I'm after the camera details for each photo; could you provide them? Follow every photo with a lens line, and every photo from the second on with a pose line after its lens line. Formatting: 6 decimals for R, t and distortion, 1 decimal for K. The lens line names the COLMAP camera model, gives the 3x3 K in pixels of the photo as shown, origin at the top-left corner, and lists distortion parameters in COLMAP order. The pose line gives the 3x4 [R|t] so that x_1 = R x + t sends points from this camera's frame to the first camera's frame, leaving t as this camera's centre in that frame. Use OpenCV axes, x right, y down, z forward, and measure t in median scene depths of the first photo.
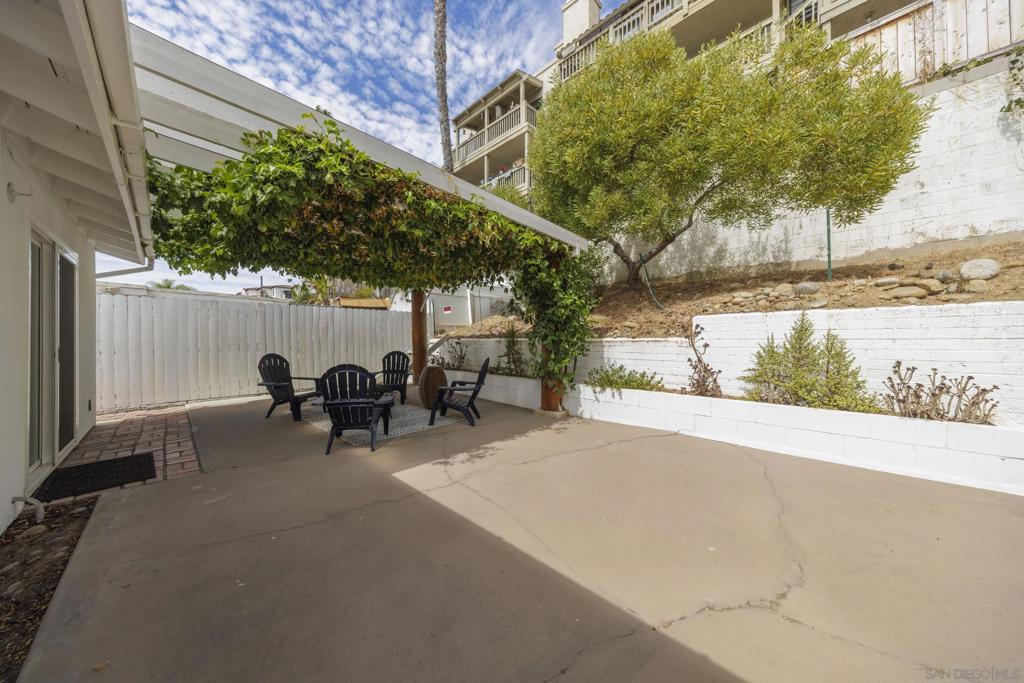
lens RADIAL K [[325.6, 0, 510.4], [0, 325.6, 338.7], [0, 0, 1]] dist [-0.001320, 0.000033]
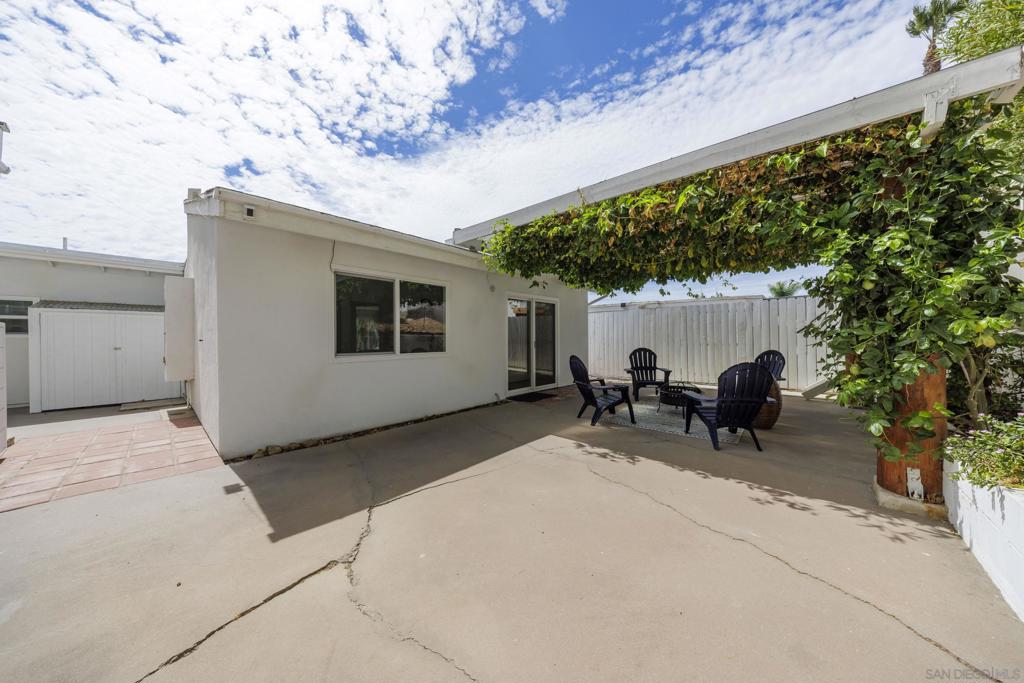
lens RADIAL K [[325.6, 0, 506.4], [0, 325.6, 339.1], [0, 0, 1]] dist [-0.001320, 0.000033]
pose [[0.010210, 0.004970, -0.999936, 0.917238], [0.009141, 0.999945, 0.005063, -0.000680], [0.999906, -0.009192, 0.010164, 0.718668]]
